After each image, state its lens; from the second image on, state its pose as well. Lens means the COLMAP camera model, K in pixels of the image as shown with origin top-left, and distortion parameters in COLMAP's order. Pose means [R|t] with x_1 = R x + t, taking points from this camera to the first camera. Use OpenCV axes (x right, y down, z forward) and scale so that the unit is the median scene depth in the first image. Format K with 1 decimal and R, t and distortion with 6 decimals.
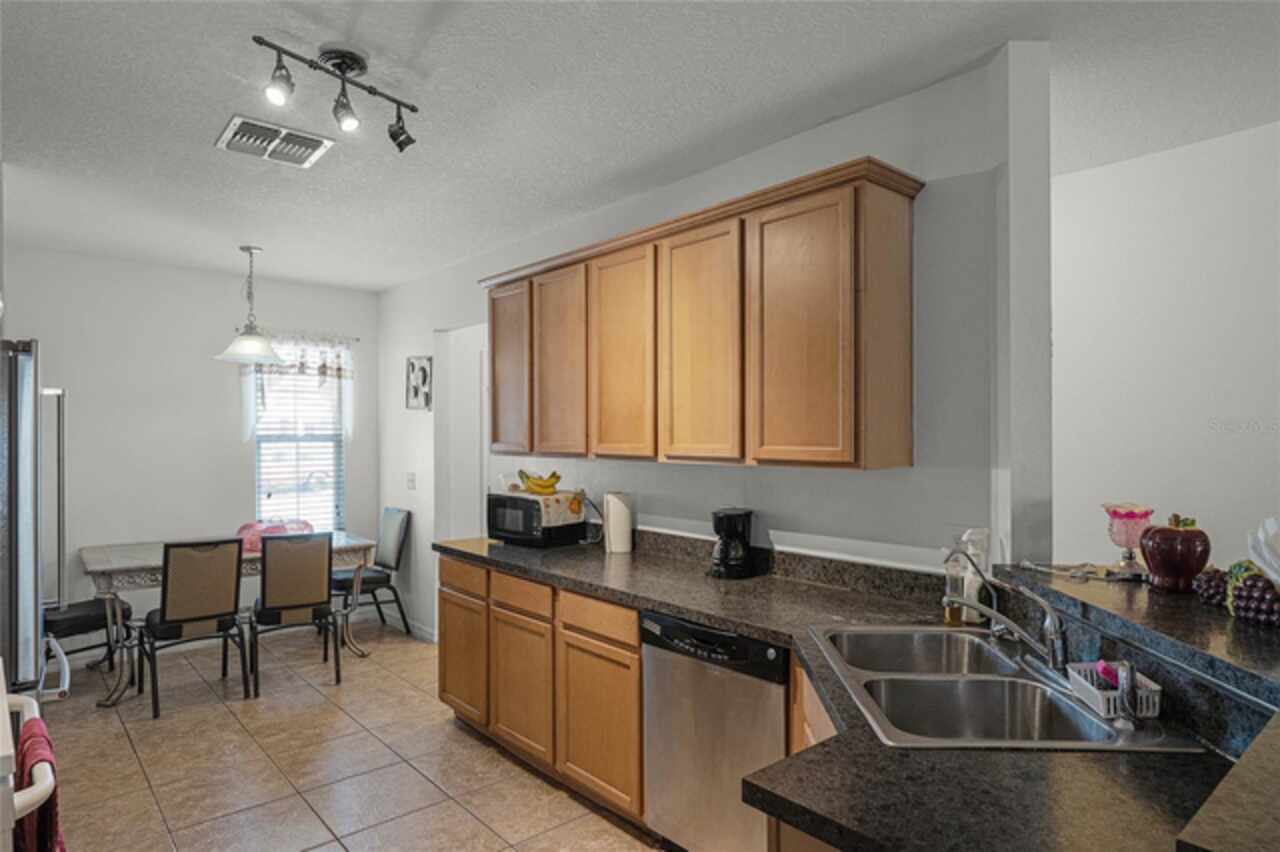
lens RADIAL K [[738.7, 0, 640.0], [0, 738.7, 426.0], [0, 0, 1]] dist [0.000852, 0.001866]
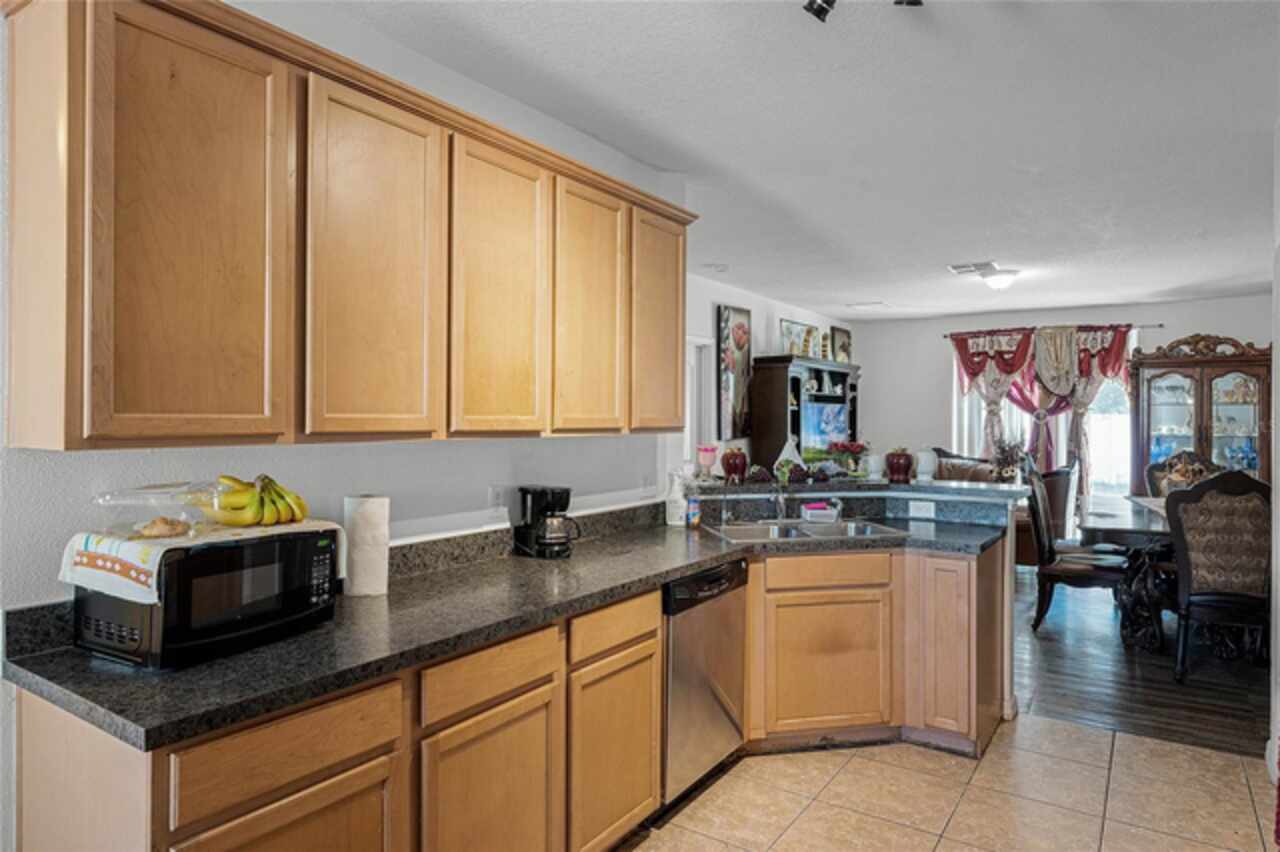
lens RADIAL K [[753.7, 0, 640.0], [0, 753.7, 426.0], [0, 0, 1]] dist [-0.003802, -0.000577]
pose [[-0.255154, -0.007830, 0.966869, -0.579955], [-0.011298, 0.999923, 0.005116, 0.021365], [-0.966834, -0.009618, -0.255223, 0.788668]]
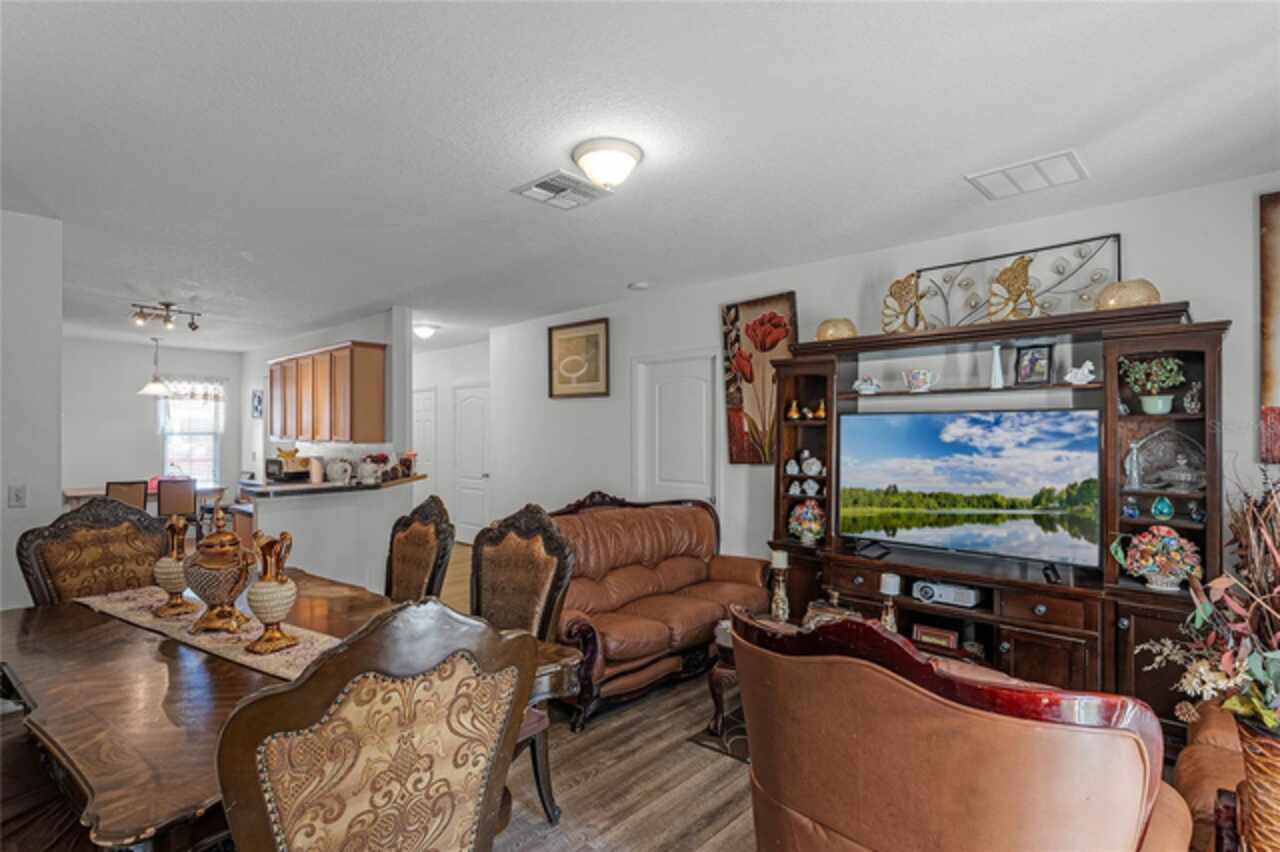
lens RADIAL K [[639.0, 0, 640.0], [0, 639.0, 426.0], [0, 0, 1]] dist [-0.000721, -0.000105]
pose [[0.994991, 0.002252, 0.099935, 0.661103], [-0.002616, 0.999990, 0.003514, -0.015030], [-0.099926, -0.003758, 0.994988, -0.933071]]
